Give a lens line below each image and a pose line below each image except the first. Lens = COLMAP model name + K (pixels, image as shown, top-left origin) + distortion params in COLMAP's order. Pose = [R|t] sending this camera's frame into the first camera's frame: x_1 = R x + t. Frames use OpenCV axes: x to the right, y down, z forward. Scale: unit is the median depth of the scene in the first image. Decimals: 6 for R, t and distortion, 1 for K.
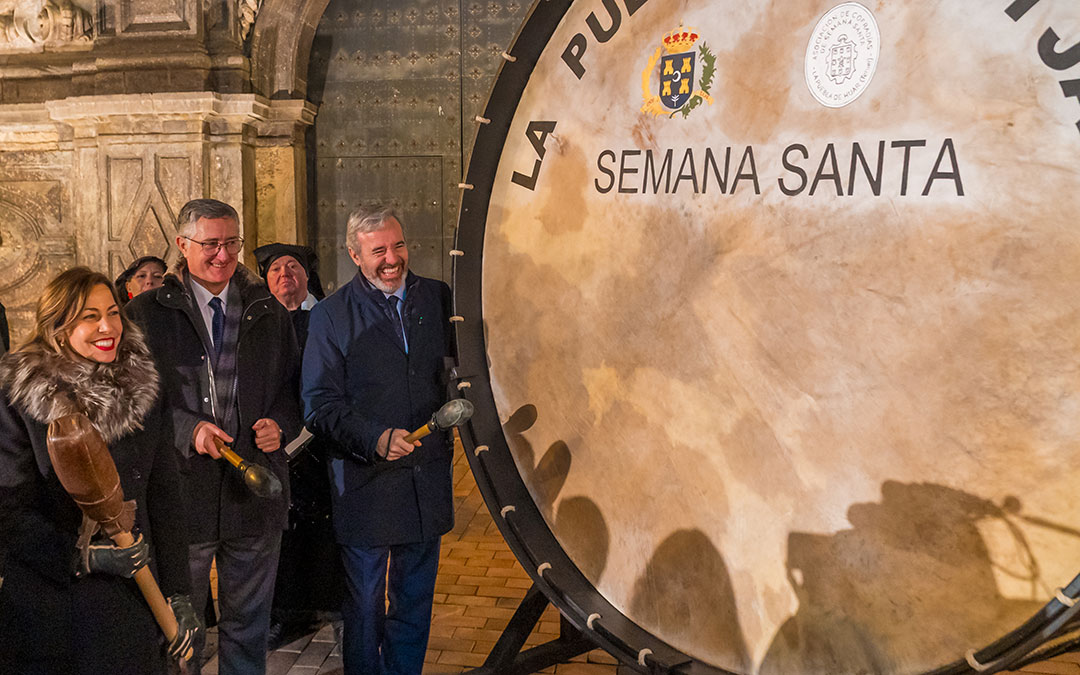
lens RADIAL K [[1027.0, 0, 456.2], [0, 1027.0, 268.0], [0, 0, 1]] dist [-0.003403, 0.012844]
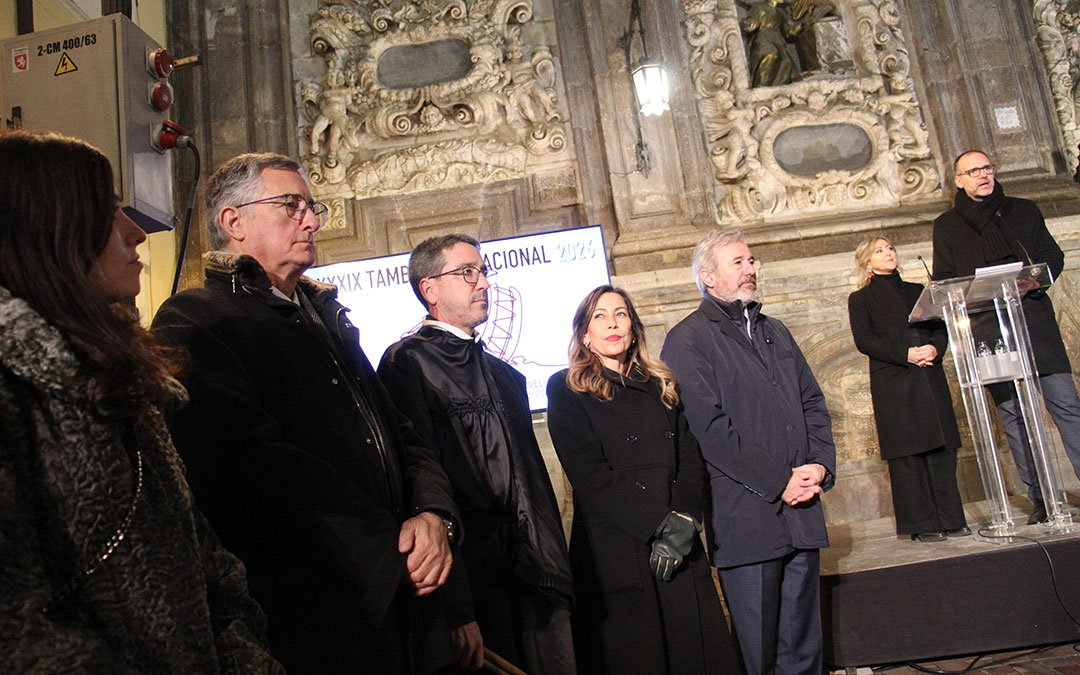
lens RADIAL K [[879.3, 0, 549.4], [0, 879.3, 328.0], [0, 0, 1]] dist [-0.174373, 0.152887]
pose [[0.984380, -0.095857, 0.147677, -1.060478], [0.124704, 0.971723, -0.200506, 0.084208], [-0.124281, 0.215790, 0.968498, 0.128304]]
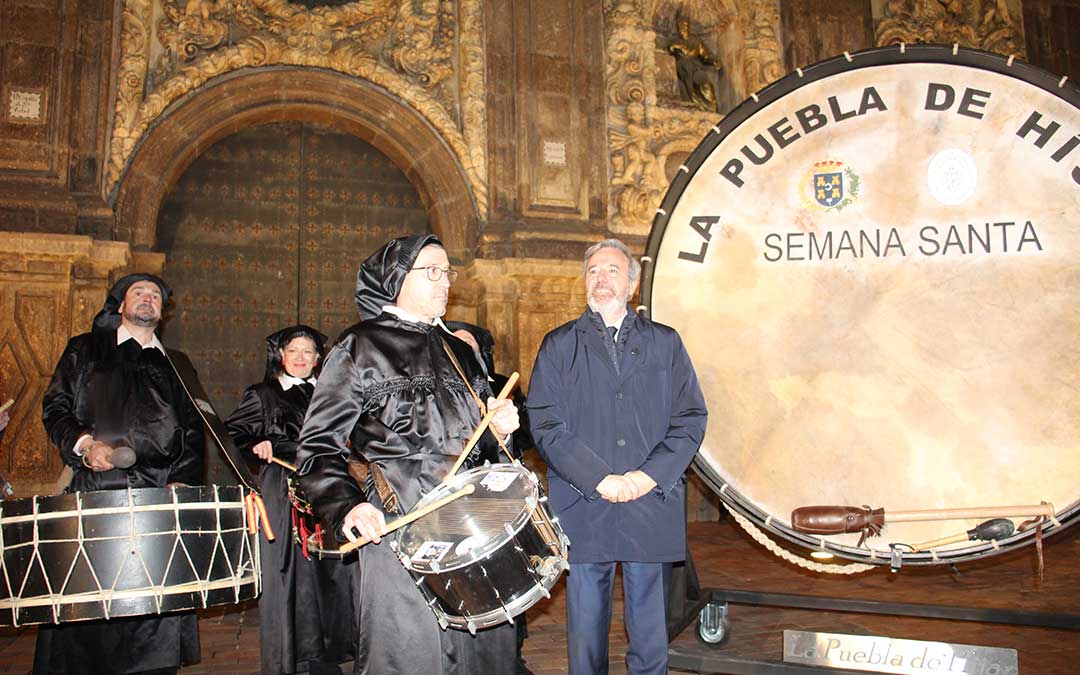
lens RADIAL K [[880.4, 0, 540.1], [0, 880.4, 341.2], [0, 0, 1]] dist [-0.176490, 0.157875]
pose [[0.874436, 0.047972, 0.482764, -0.244104], [0.023150, 0.989840, -0.140291, 0.067713], [-0.484589, 0.133851, 0.864441, 0.034788]]
